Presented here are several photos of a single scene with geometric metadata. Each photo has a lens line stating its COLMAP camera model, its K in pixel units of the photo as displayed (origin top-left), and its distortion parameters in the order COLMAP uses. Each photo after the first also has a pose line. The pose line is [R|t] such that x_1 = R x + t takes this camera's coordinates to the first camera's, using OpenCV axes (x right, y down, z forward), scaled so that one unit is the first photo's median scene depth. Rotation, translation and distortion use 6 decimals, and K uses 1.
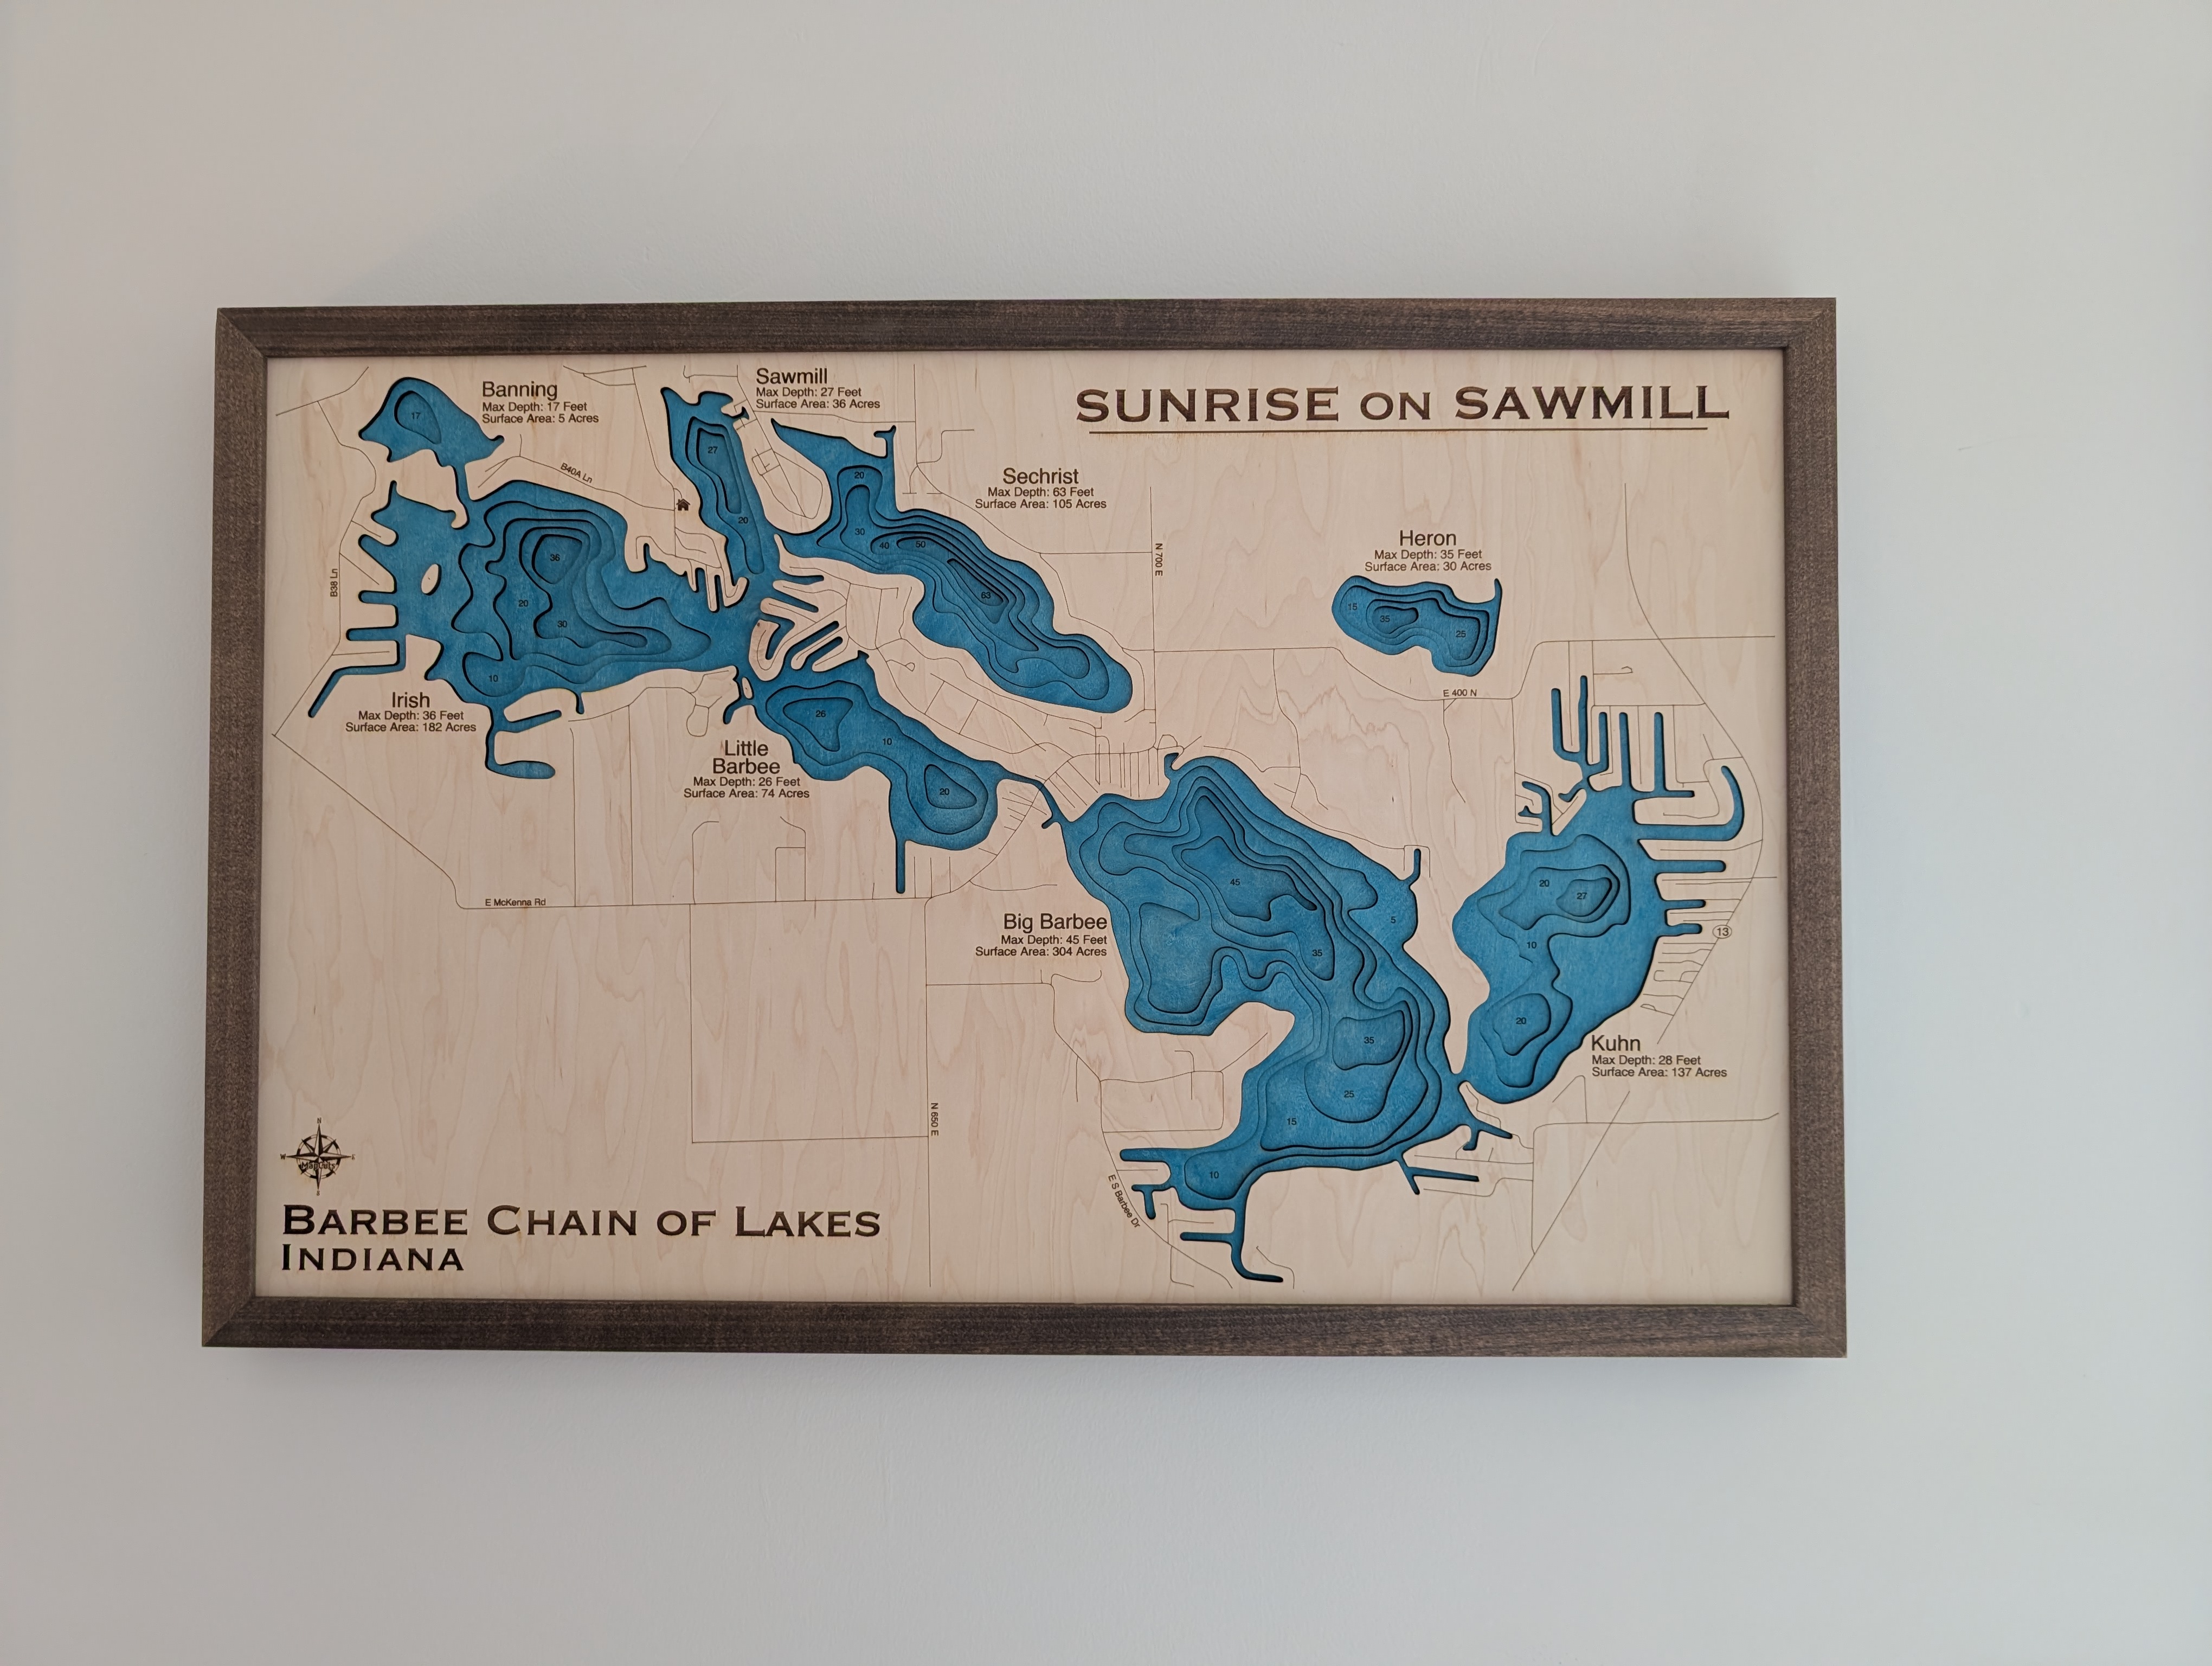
lens RADIAL K [[1578.1, 0, 1109.9], [0, 1578.1, 836.8], [0, 0, 1]] dist [0.005819, 0.005922]
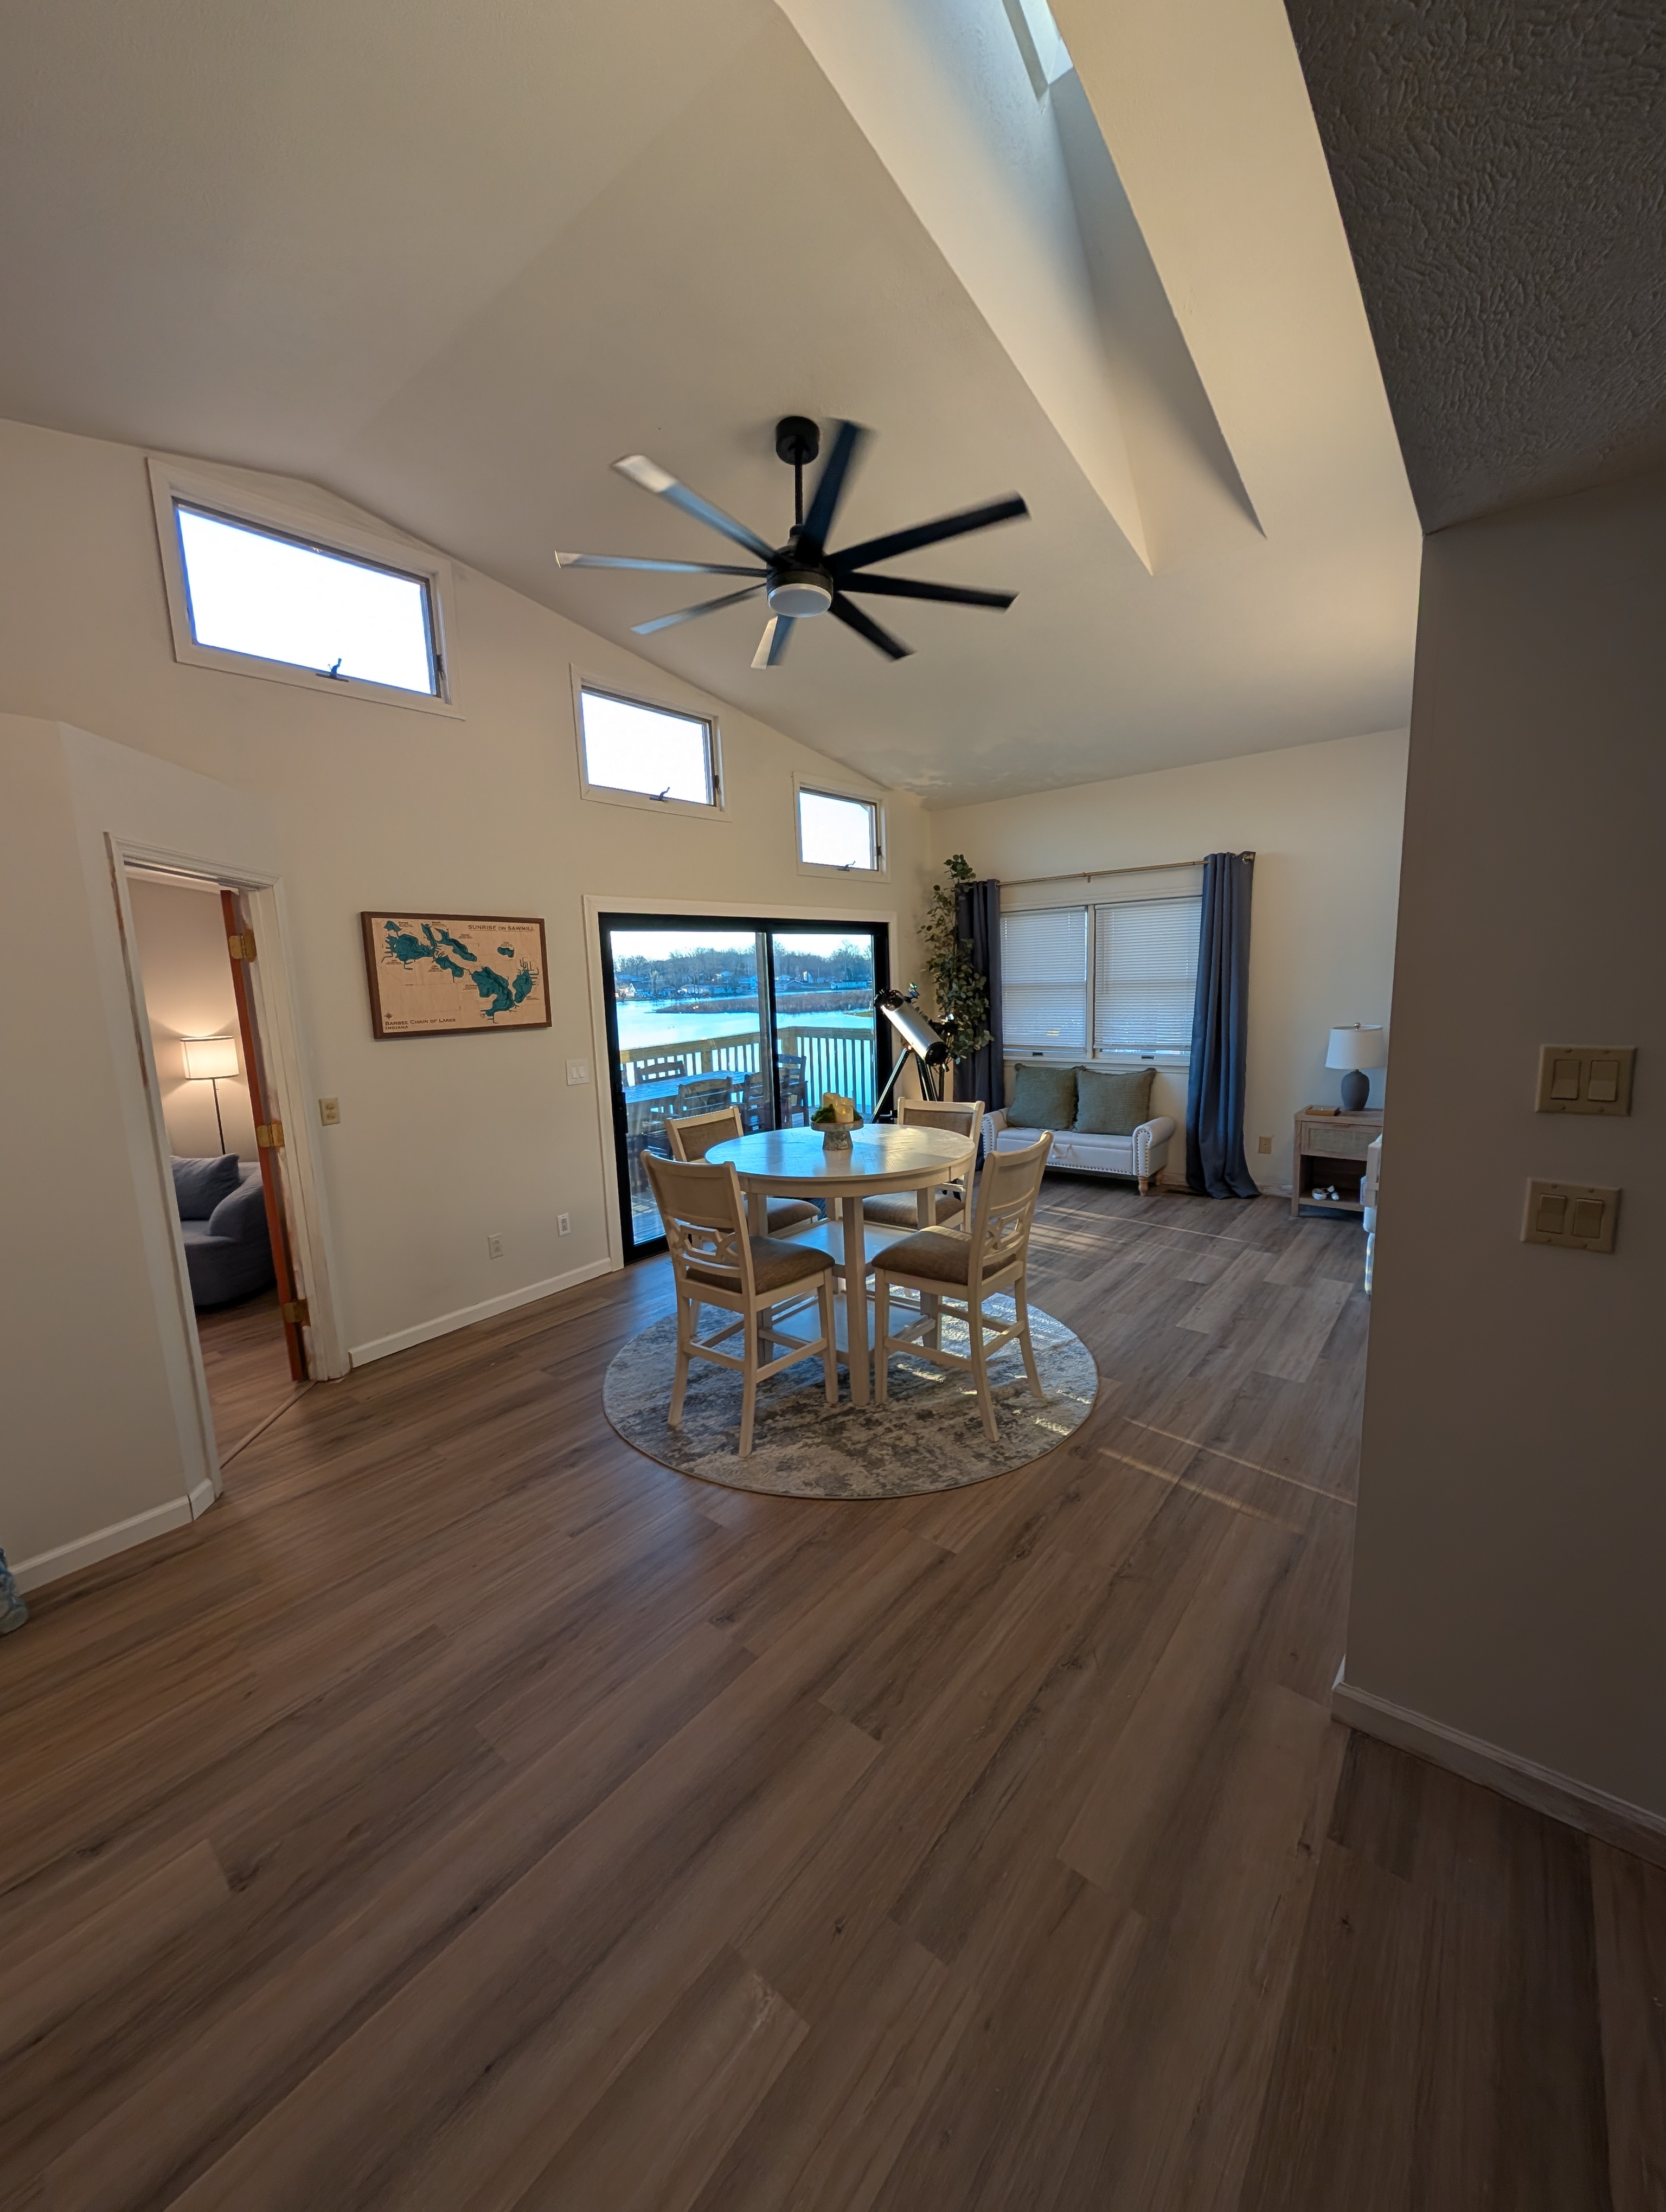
lens RADIAL K [[833.4, 0, 819.8], [0, 833.4, 1102.6], [0, 0, 1]] dist [-0.000820, 0.000844]
pose [[0.642677, -0.131835, 0.754709, -2.430981], [0.006752, 0.986020, 0.166492, -0.064678], [-0.766107, -0.101905, 0.634583, -3.609455]]
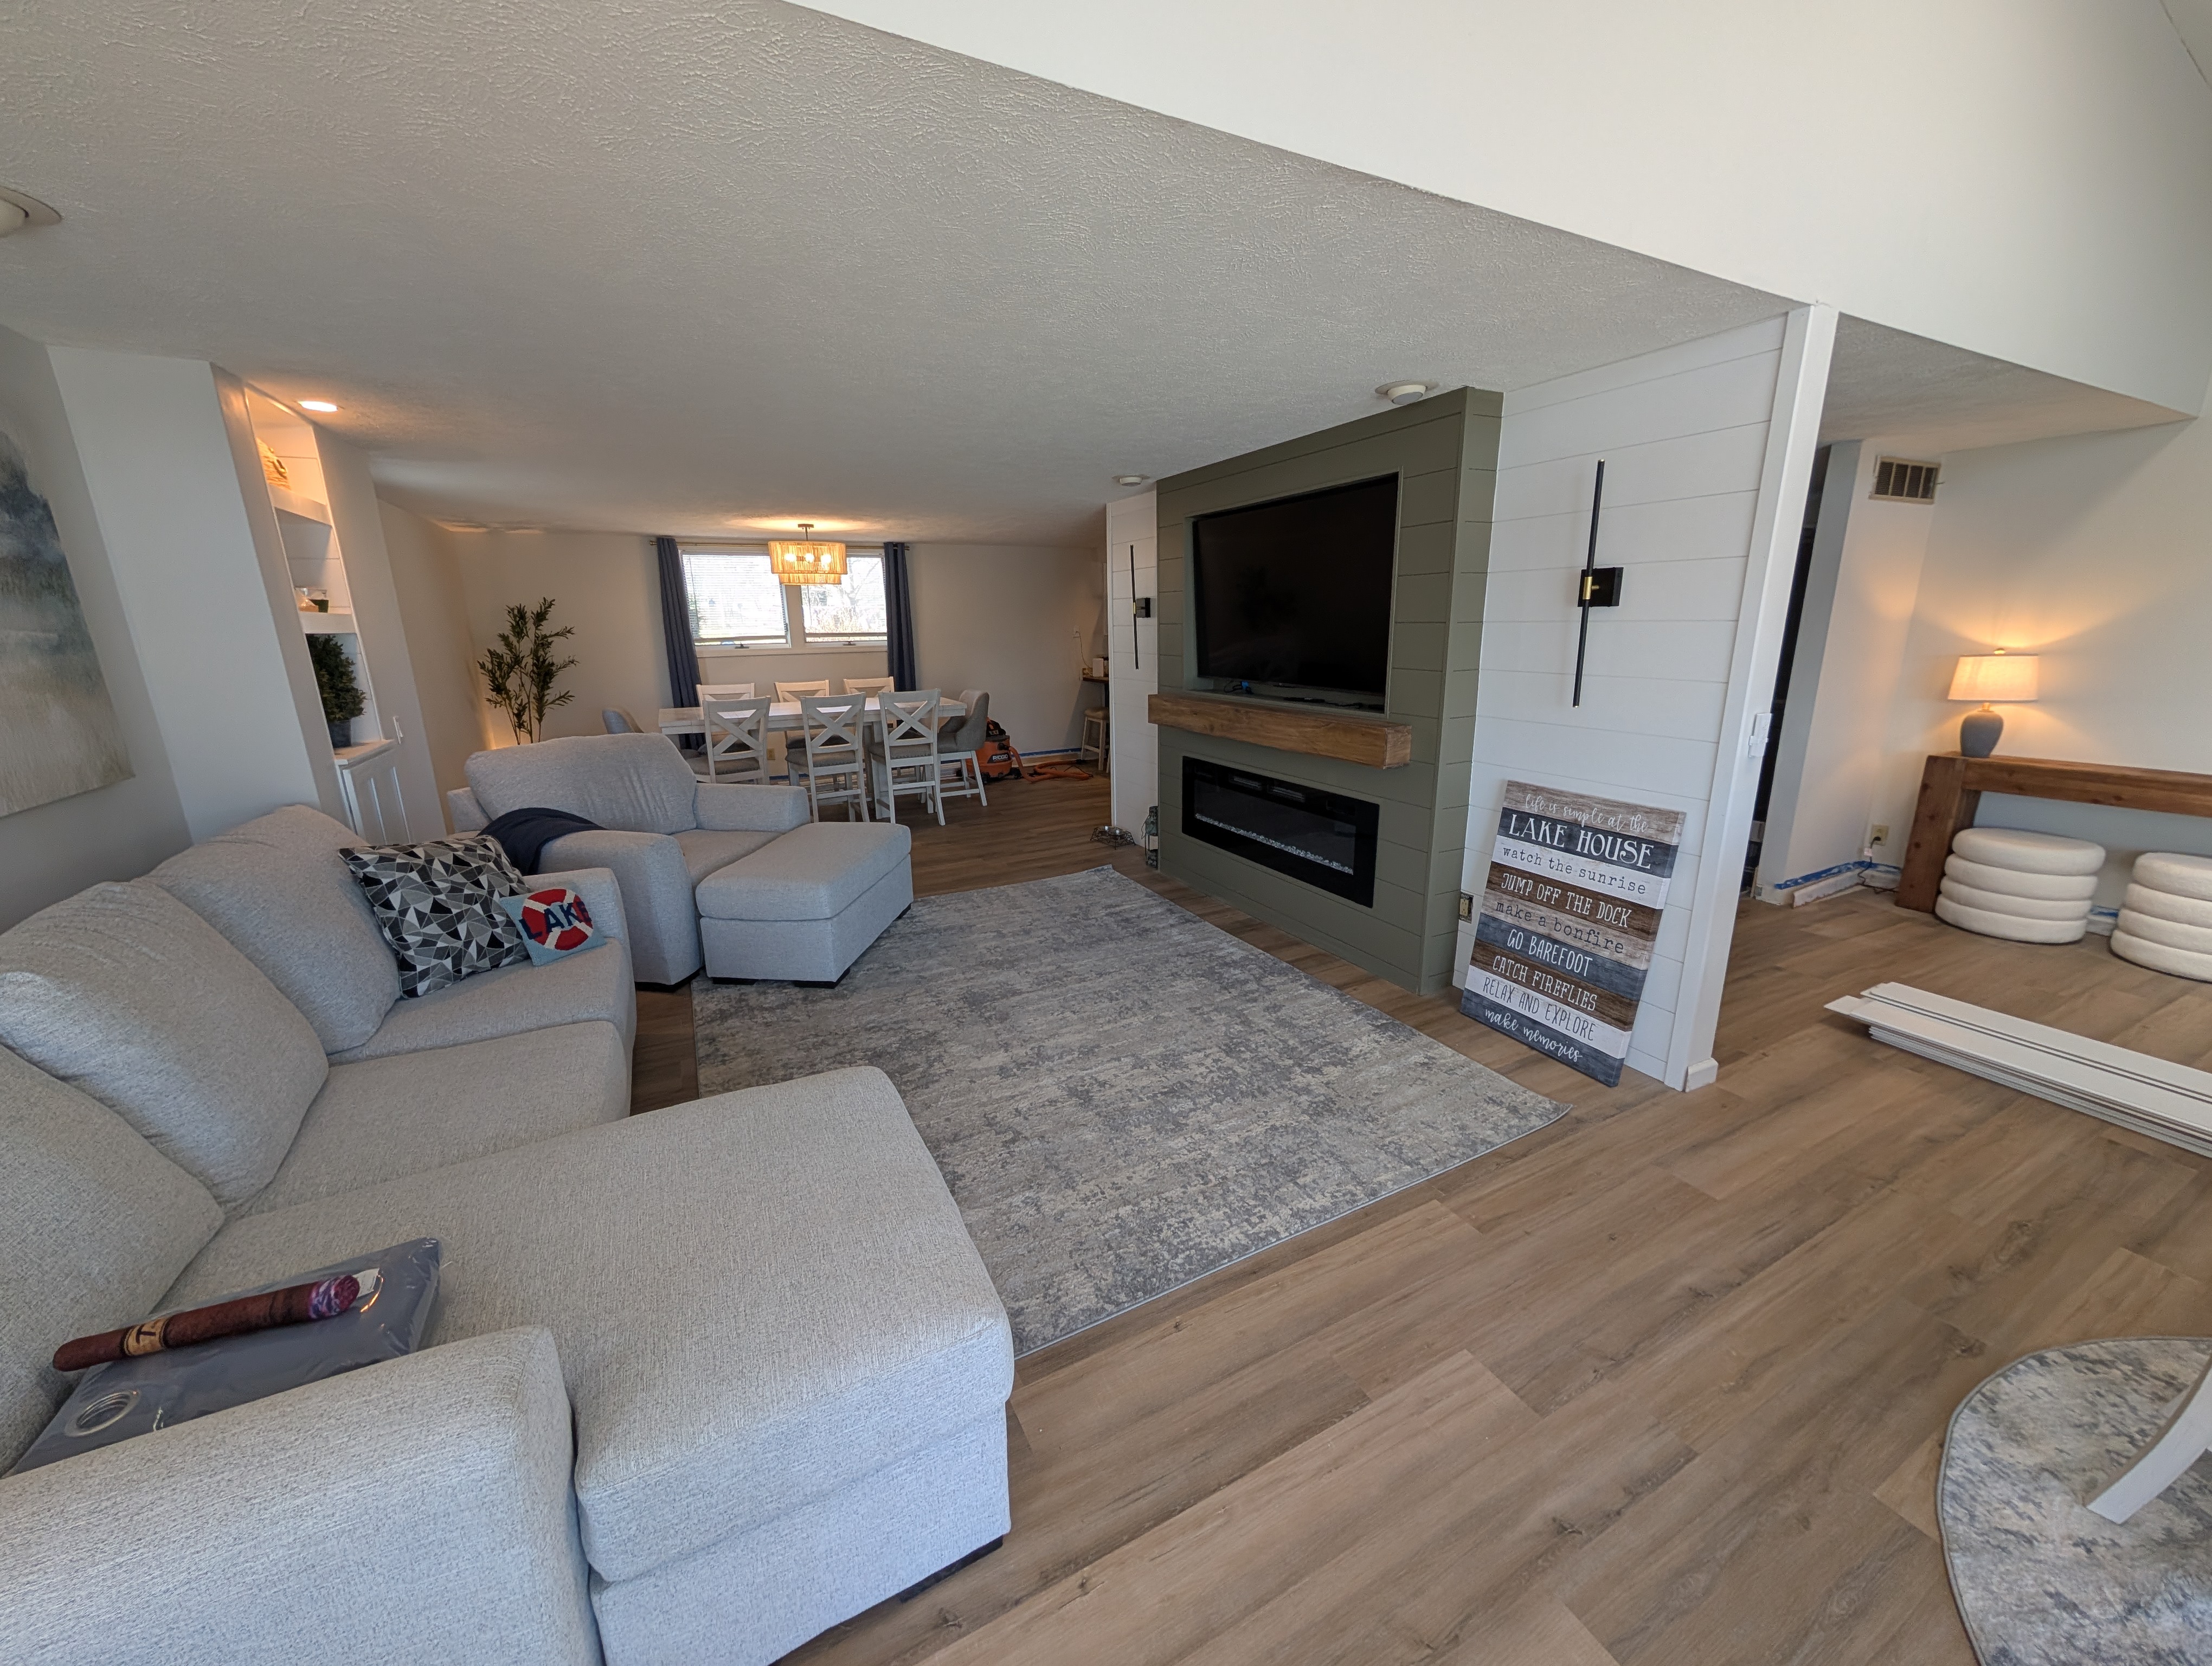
lens RADIAL K [[833.4, 0, 1097.3], [0, 833.4, 836.9], [0, 0, 1]] dist [-0.000820, 0.000844]
pose [[-0.891463, 0.141364, -0.430476, 3.248022], [0.044181, 0.972676, 0.227923, 0.013653], [0.450934, 0.184166, -0.873351, -1.817449]]
